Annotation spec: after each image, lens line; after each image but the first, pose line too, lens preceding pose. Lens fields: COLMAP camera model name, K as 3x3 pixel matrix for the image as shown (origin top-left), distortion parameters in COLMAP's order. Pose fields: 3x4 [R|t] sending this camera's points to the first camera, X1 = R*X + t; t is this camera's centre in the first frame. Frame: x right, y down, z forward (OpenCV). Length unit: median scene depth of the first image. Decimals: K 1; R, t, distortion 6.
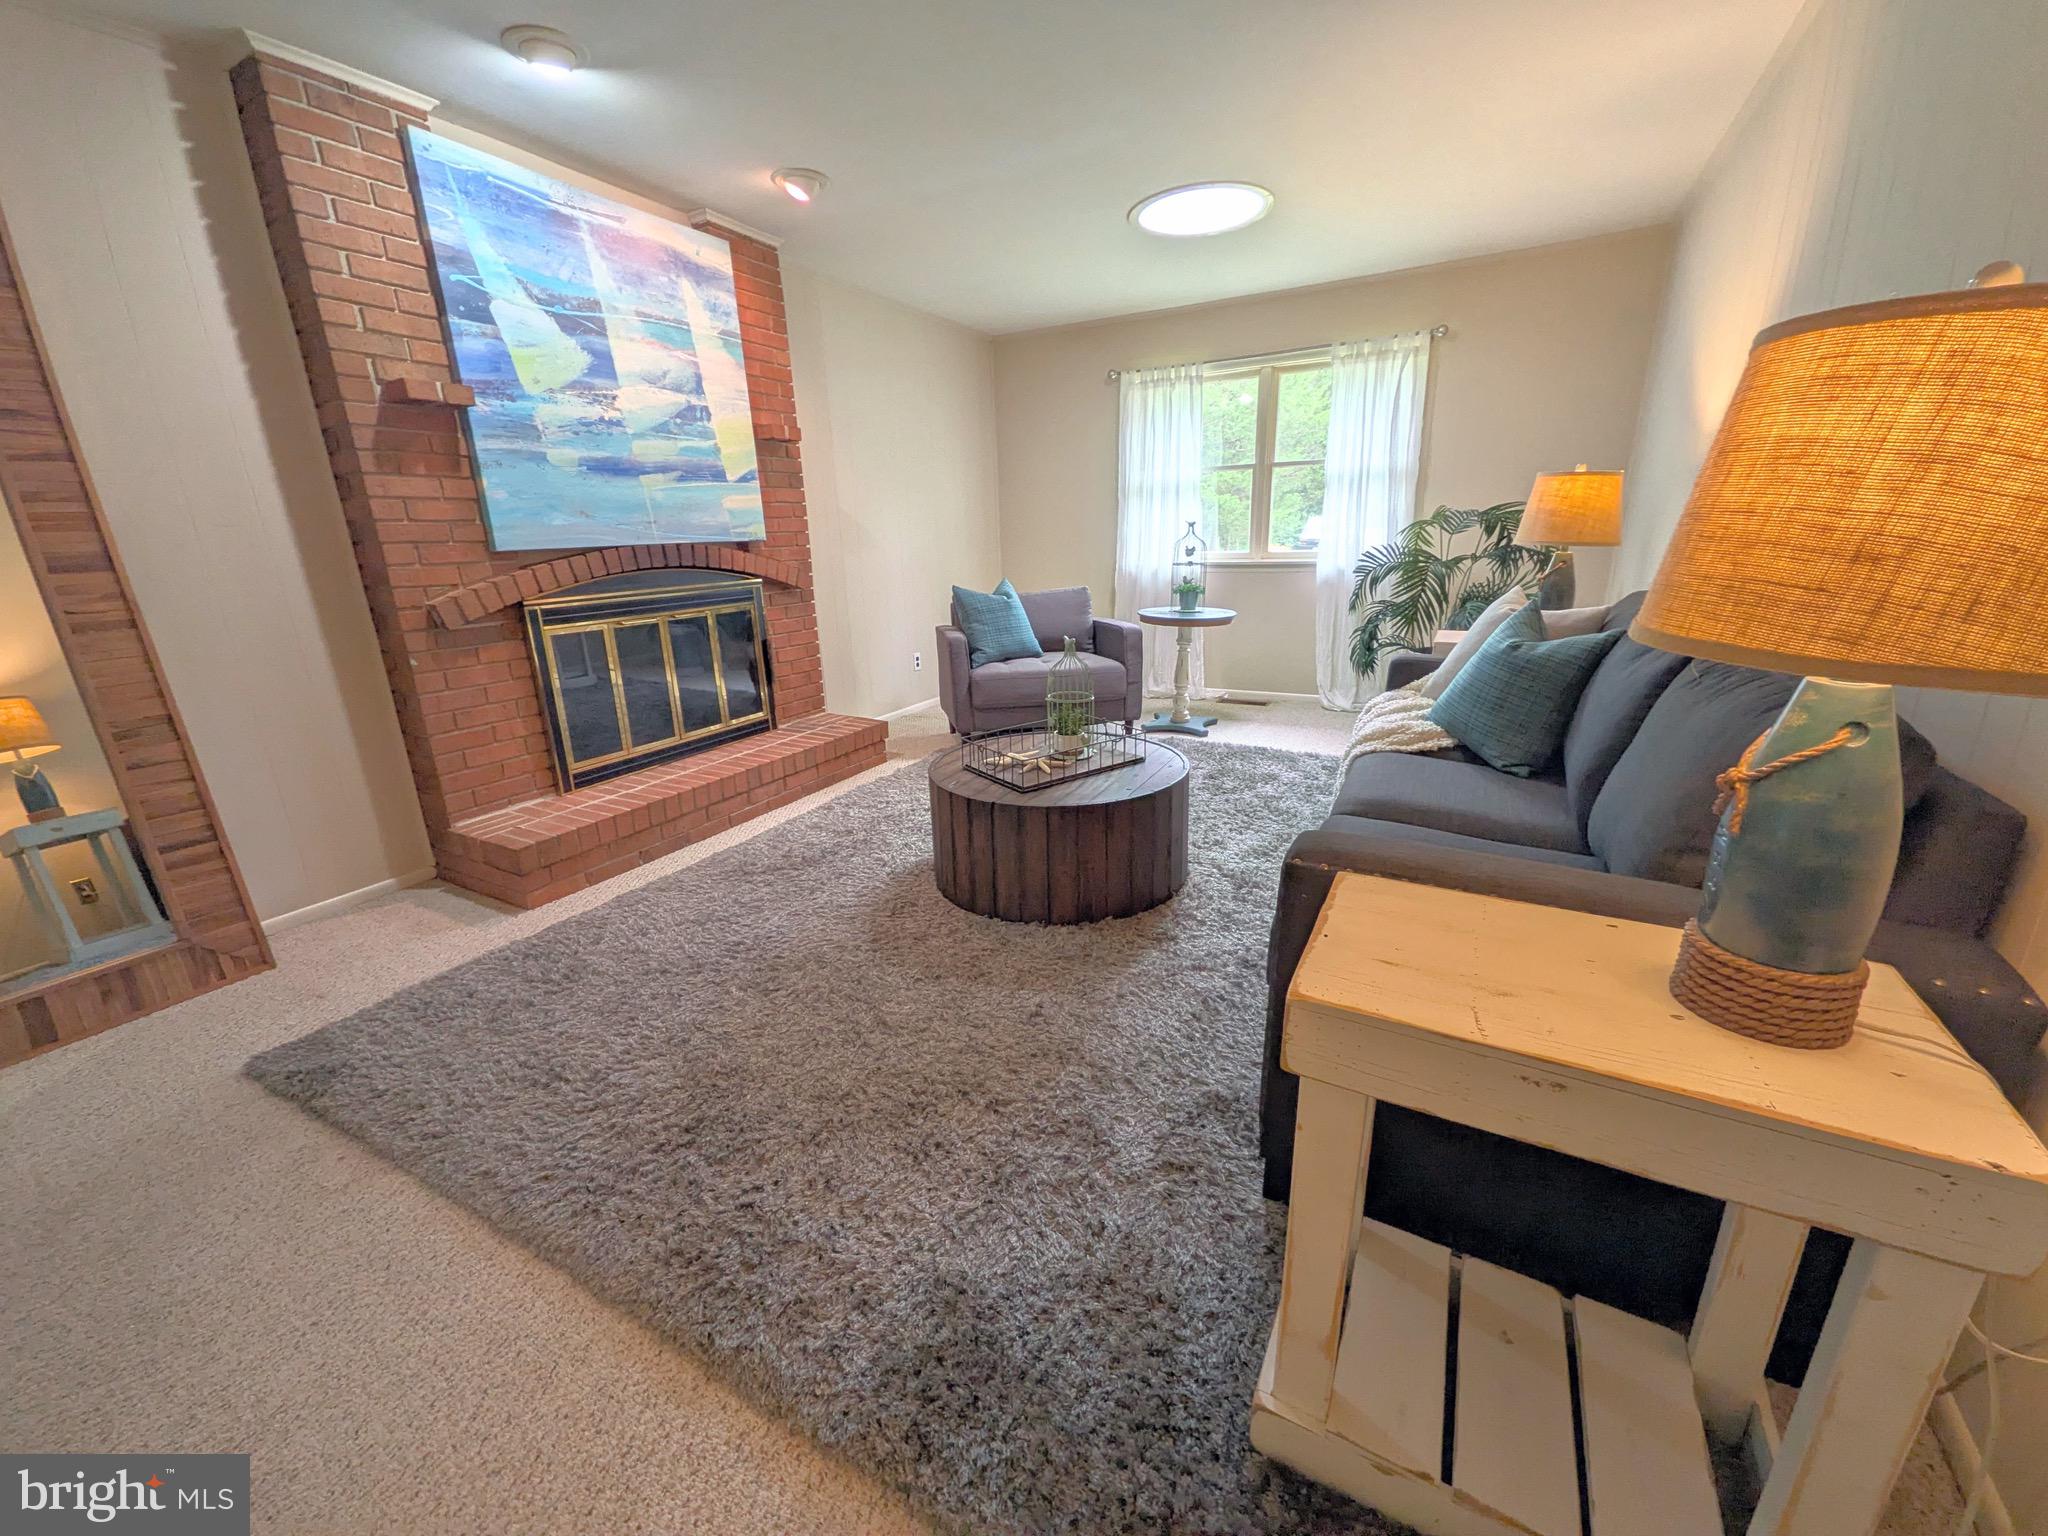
lens RADIAL K [[807.2, 0, 1026.9], [0, 807.2, 772.7], [0, 0, 1]] dist [0.011087, -0.004151]
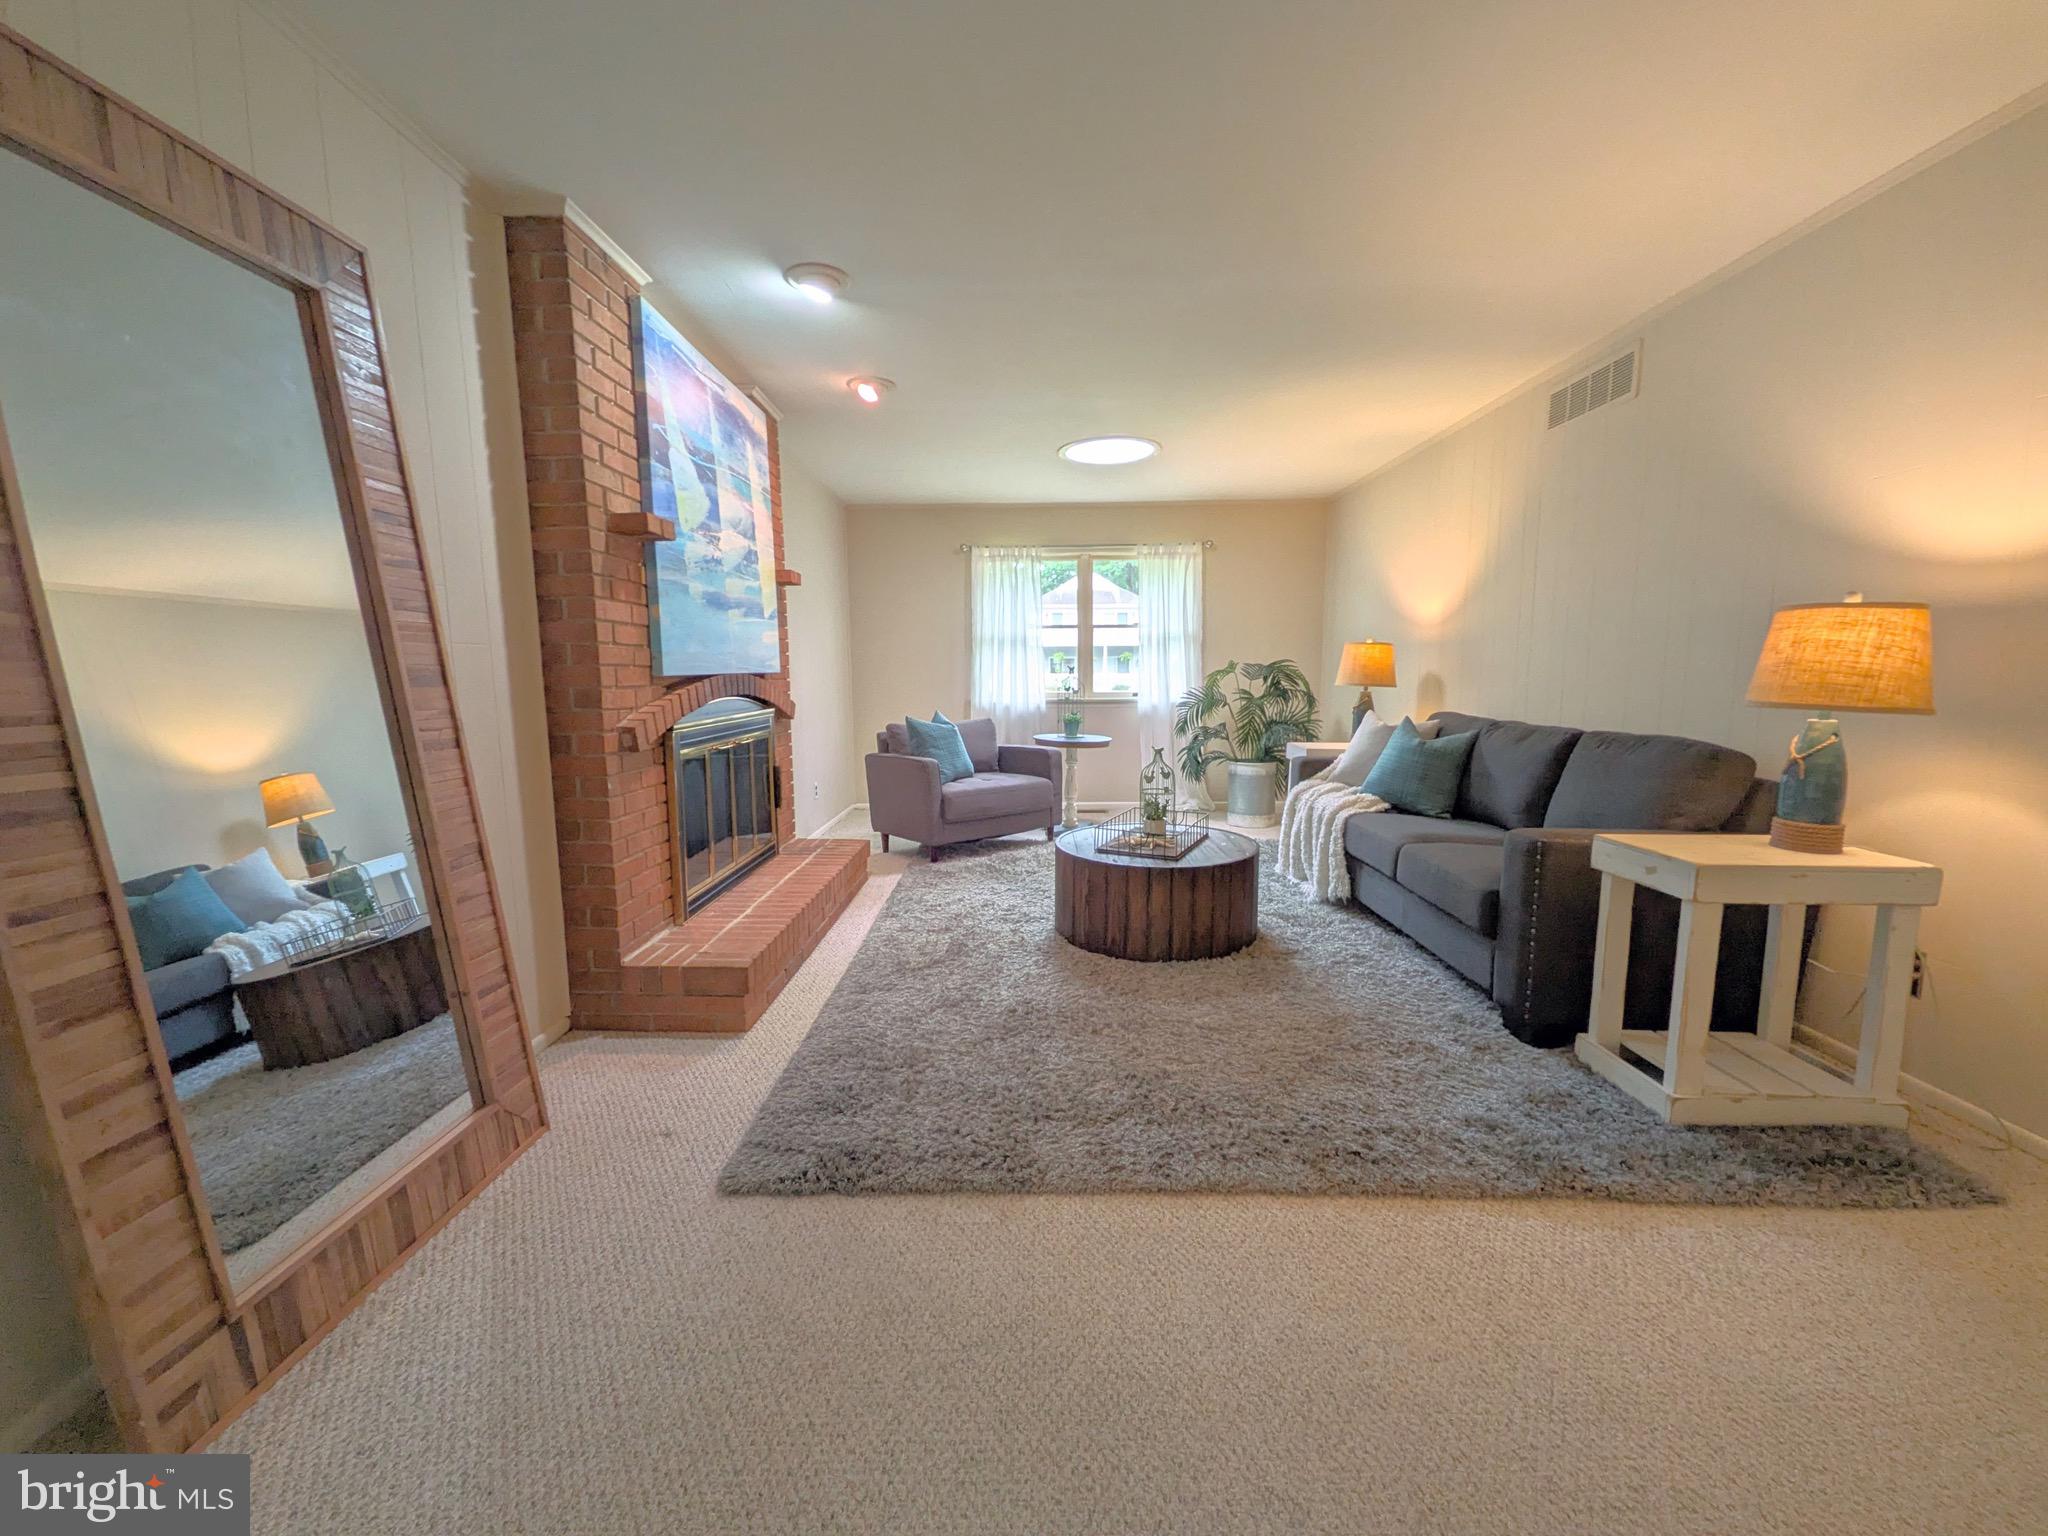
lens RADIAL K [[807.2, 0, 1021.1], [0, 807.2, 770.9], [0, 0, 1]] dist [0.011087, -0.004151]
pose [[0.886268, -0.034355, 0.461896, -0.667058], [0.115141, 0.982282, -0.147866, 0.038121], [-0.448632, 0.184232, 0.874521, -0.049011]]
